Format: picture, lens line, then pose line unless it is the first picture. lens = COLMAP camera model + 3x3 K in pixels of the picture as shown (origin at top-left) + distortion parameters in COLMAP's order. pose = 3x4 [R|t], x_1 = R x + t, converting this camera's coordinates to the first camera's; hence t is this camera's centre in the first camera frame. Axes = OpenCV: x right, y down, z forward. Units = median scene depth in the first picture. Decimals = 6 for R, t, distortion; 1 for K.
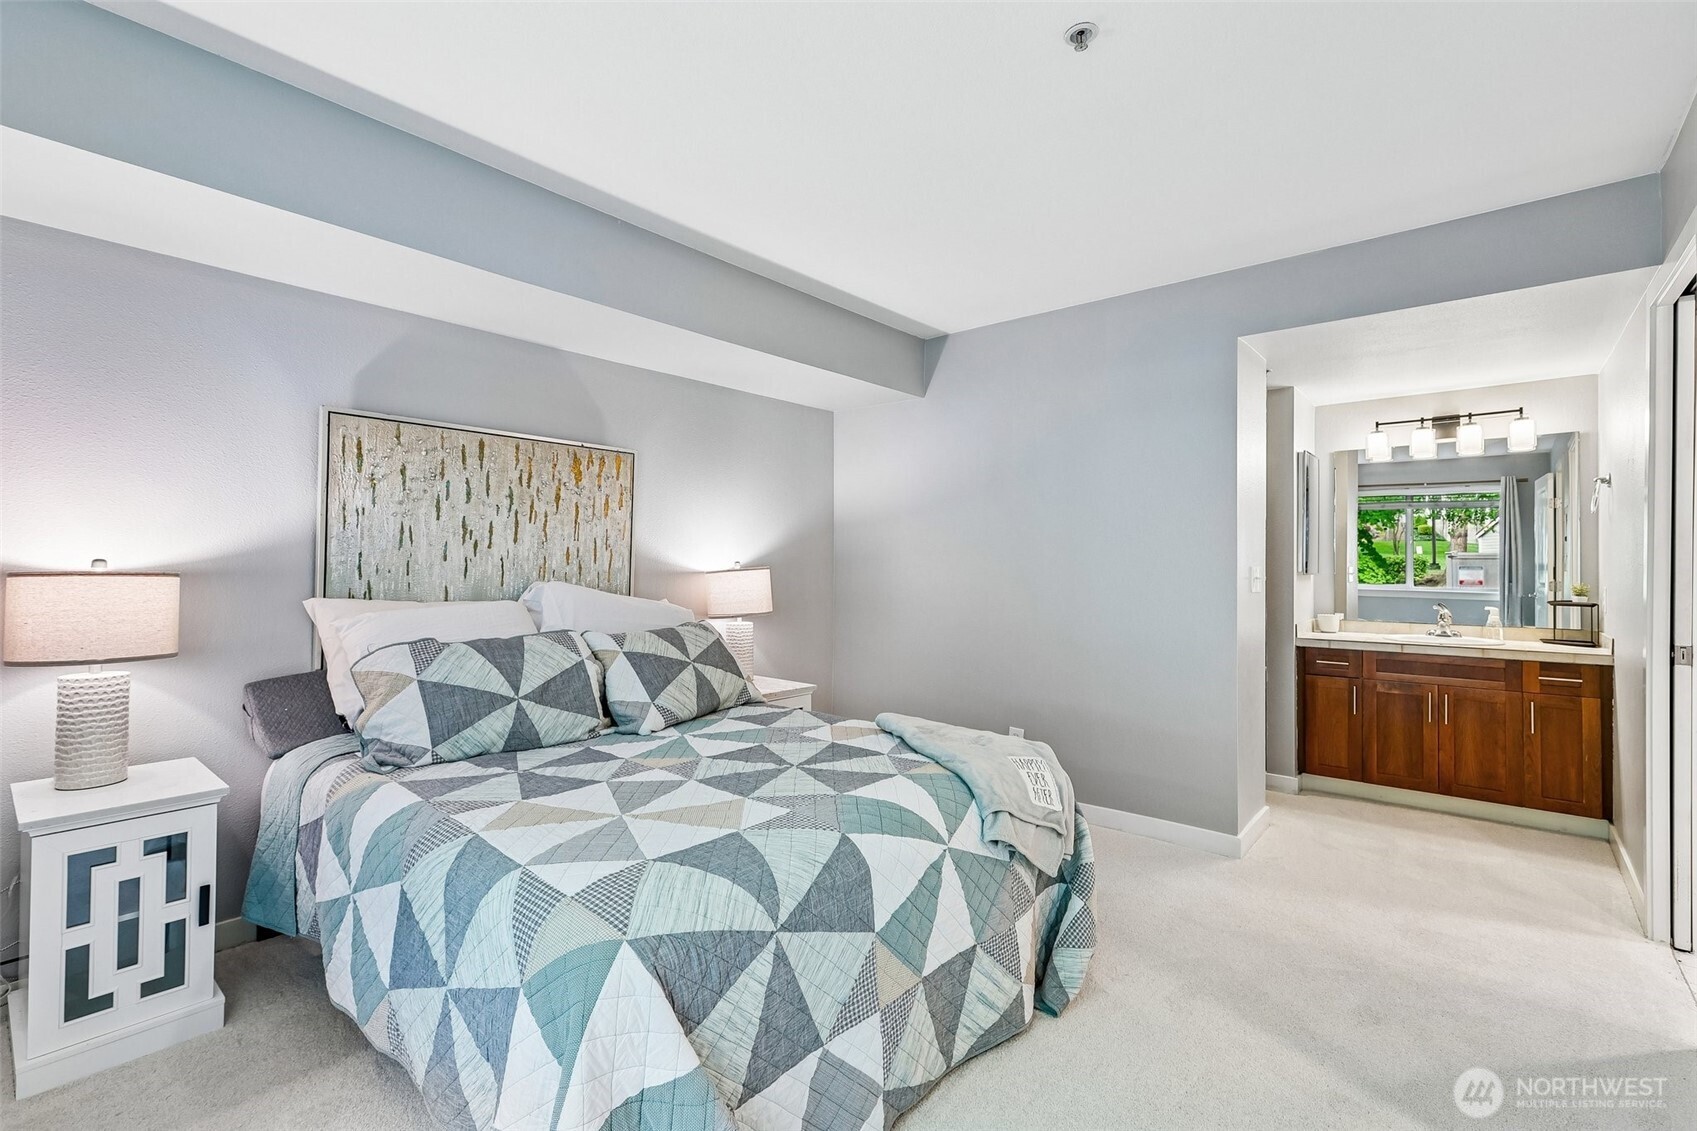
lens RADIAL K [[766.8, 0, 853.4], [0, 766.8, 557.8], [0, 0, 1]] dist [0.000851, 0.003983]
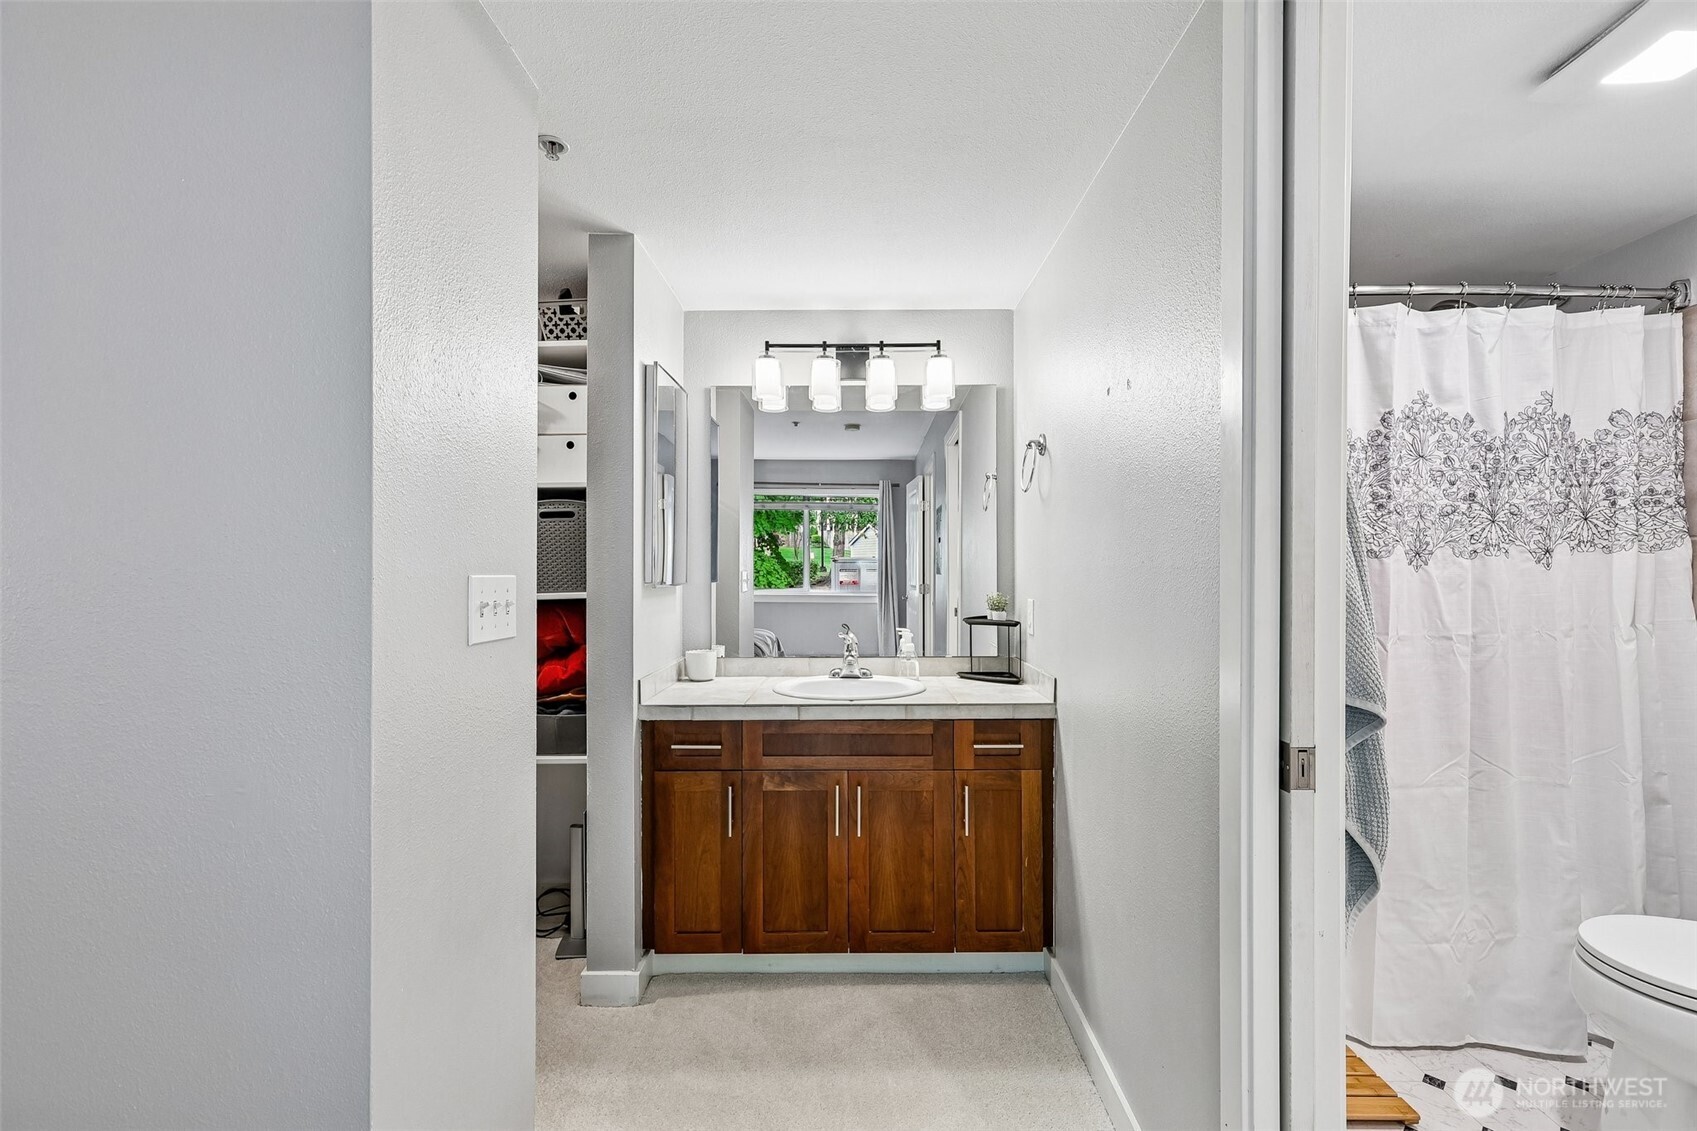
lens RADIAL K [[766.8, 0, 856.2], [0, 766.8, 567.1], [0, 0, 1]] dist [0.000851, 0.003983]
pose [[0.769728, -0.003952, 0.638360, 0.362212], [-0.000342, 0.999978, 0.006602, 0.003549], [-0.638372, -0.005300, 0.769710, 0.504796]]
